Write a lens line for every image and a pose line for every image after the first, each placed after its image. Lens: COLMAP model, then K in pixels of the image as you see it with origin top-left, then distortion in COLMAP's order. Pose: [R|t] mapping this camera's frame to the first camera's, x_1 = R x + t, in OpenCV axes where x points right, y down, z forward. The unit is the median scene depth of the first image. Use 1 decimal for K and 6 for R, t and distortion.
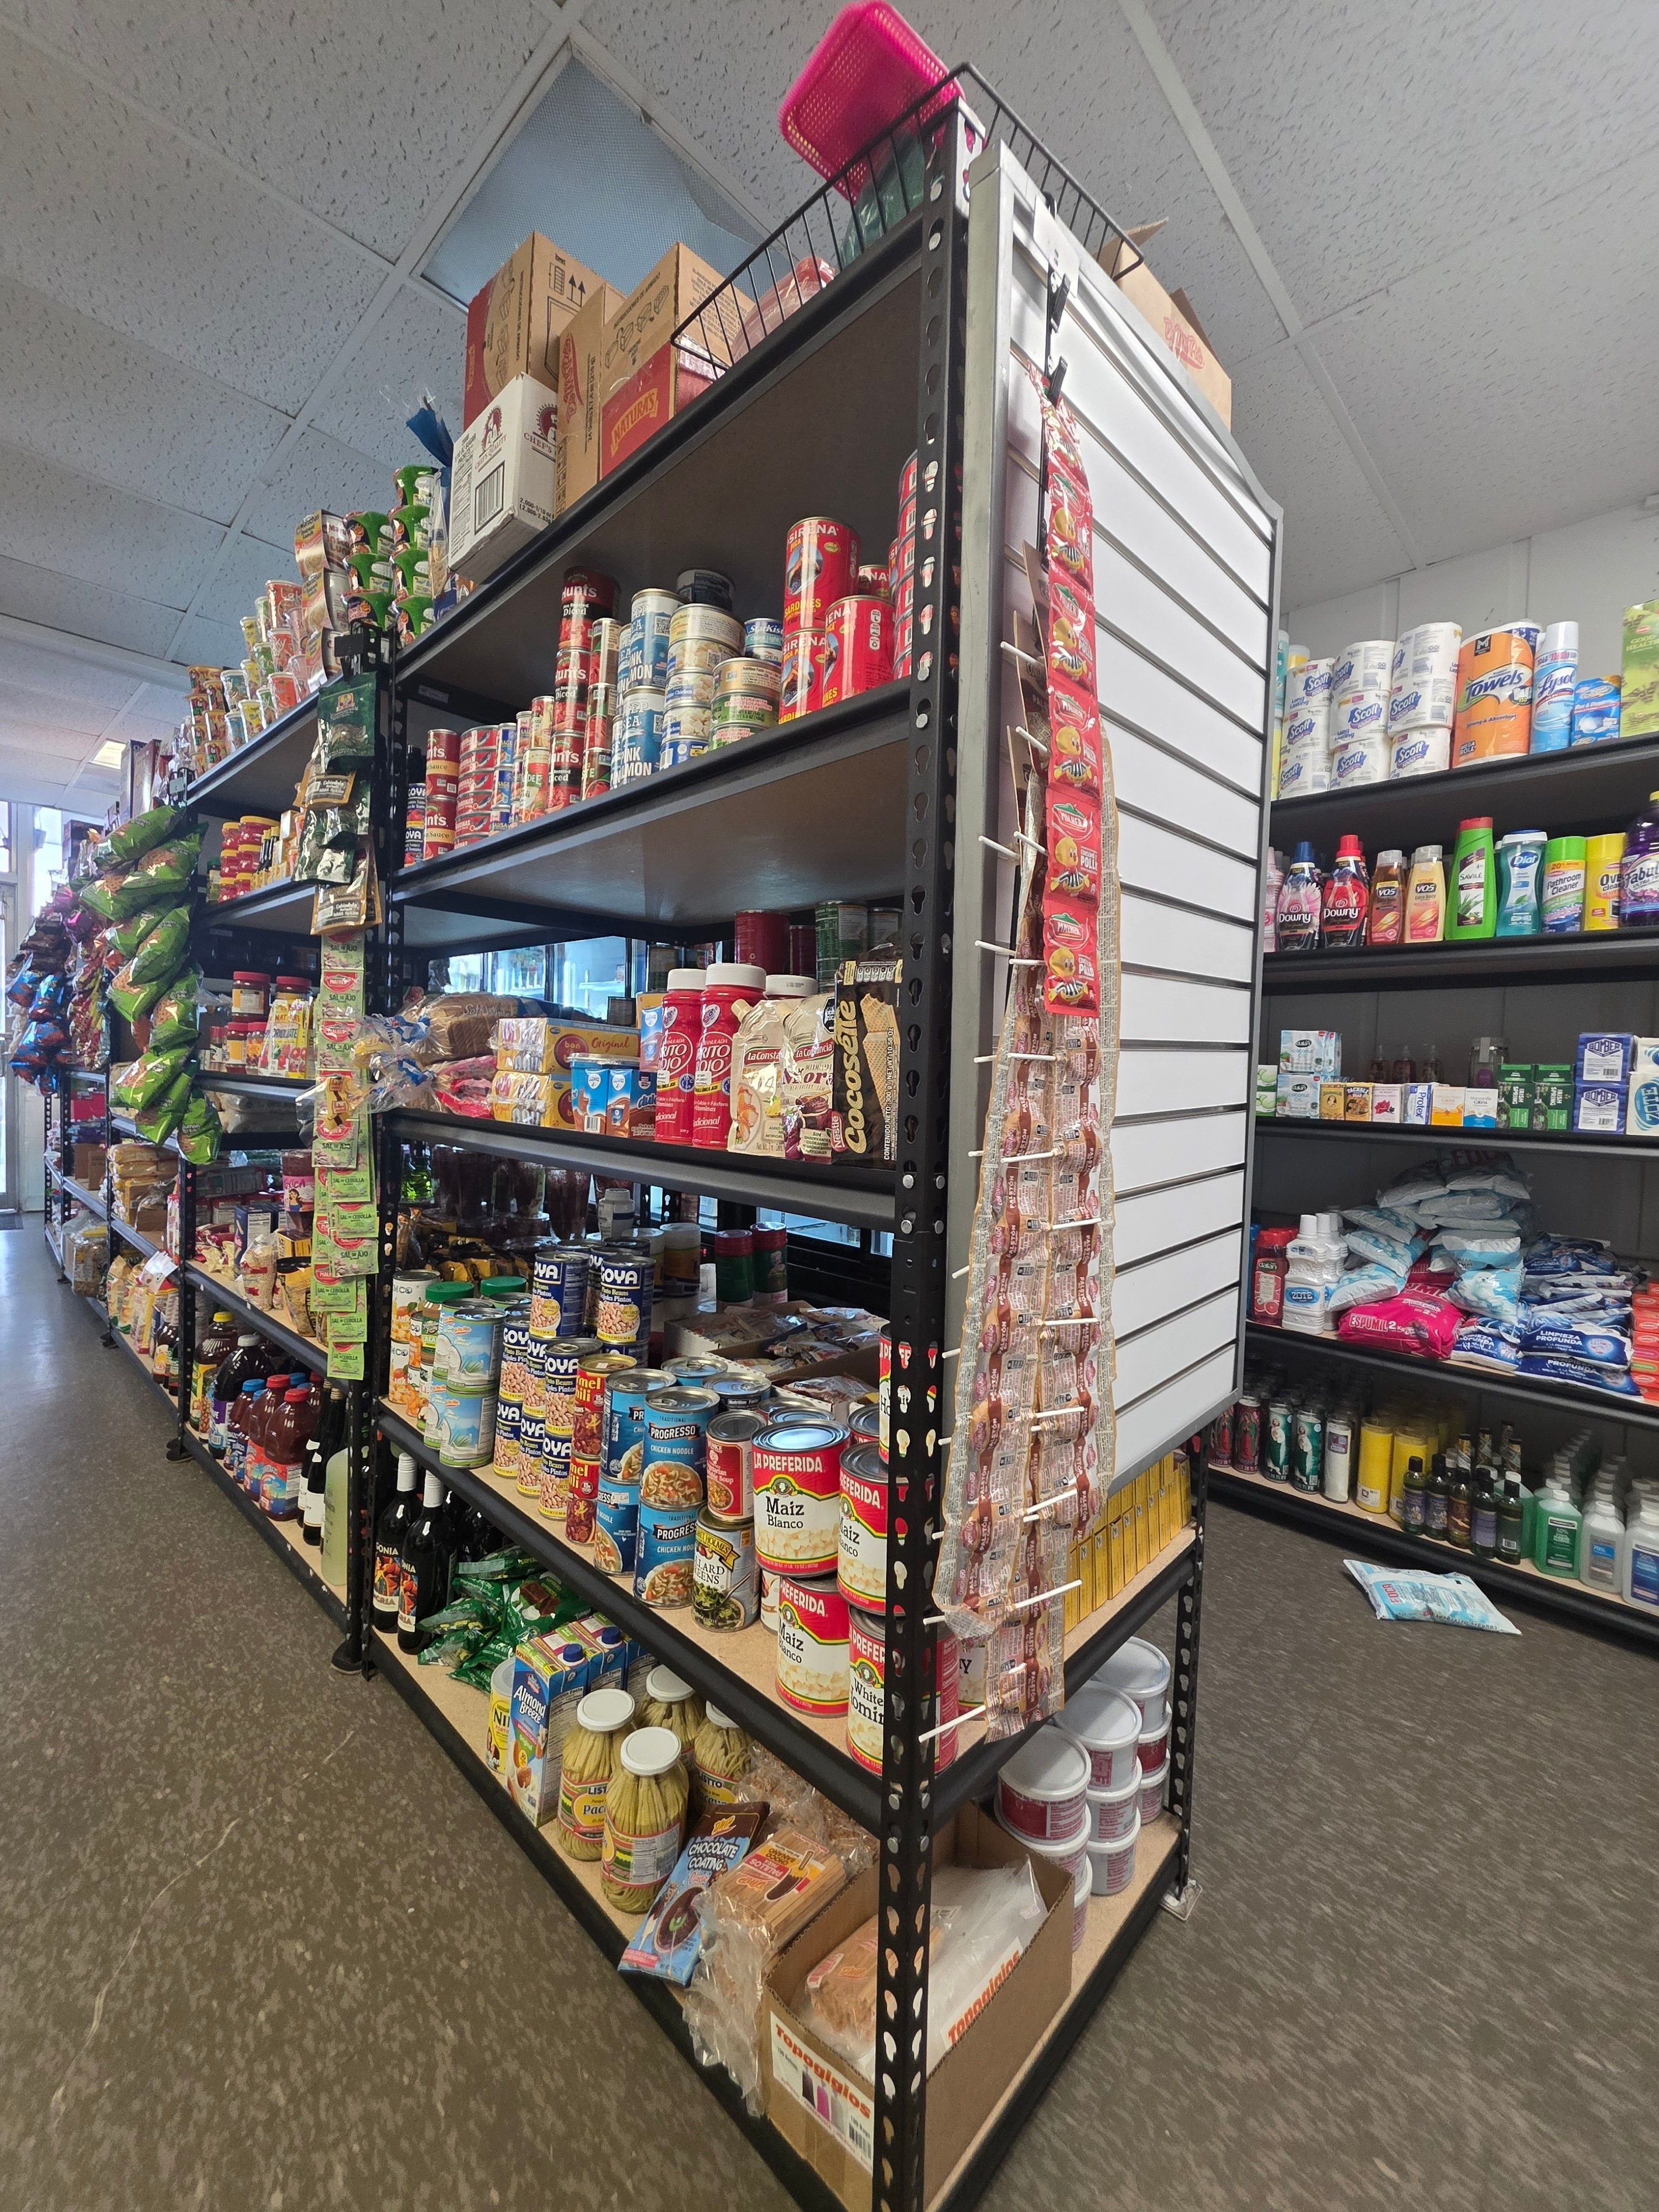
lens RADIAL K [[874.2, 0, 841.4], [0, 874.2, 1105.5], [0, 0, 1]] dist [-0.000039, -0.000128]
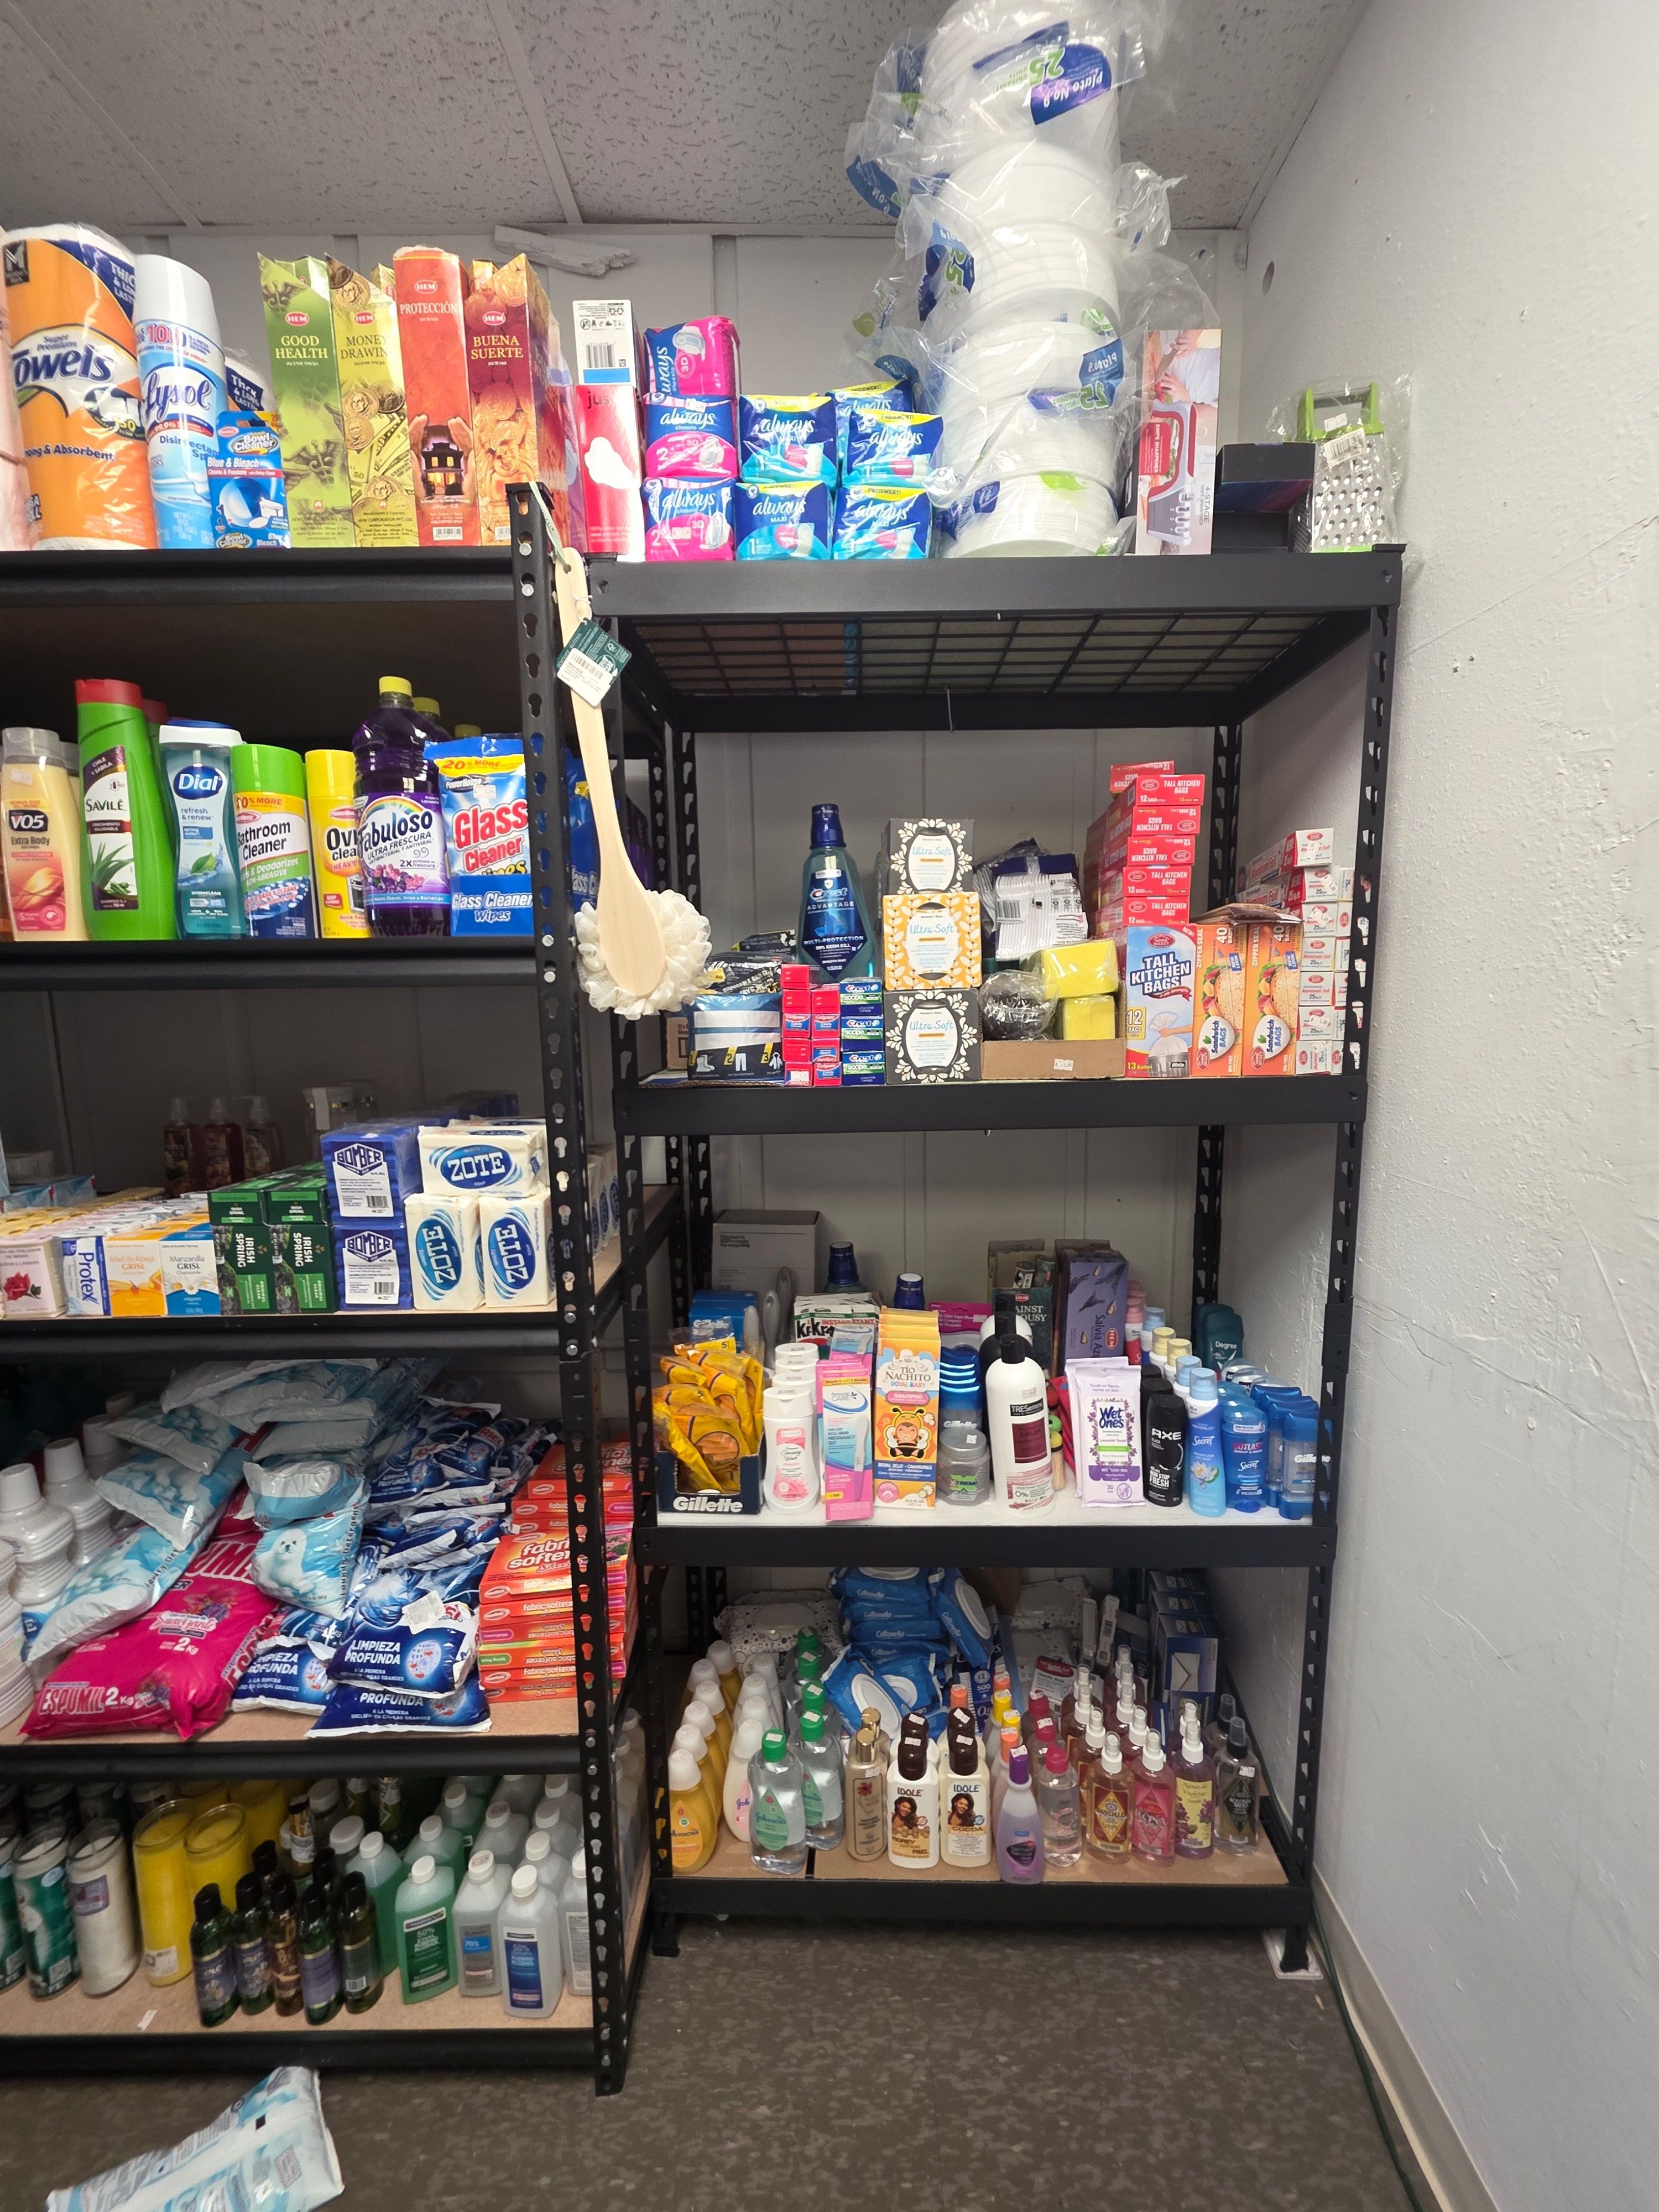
lens RADIAL K [[890.8, 0, 873.1], [0, 890.8, 1075.5], [0, 0, 1]] dist [0.000653, -0.000017]
pose [[0.718842, -0.127145, 0.683448, 0.692721], [0.055592, 0.990497, 0.125796, -0.159594], [-0.692947, -0.052433, 0.719079, 0.368074]]
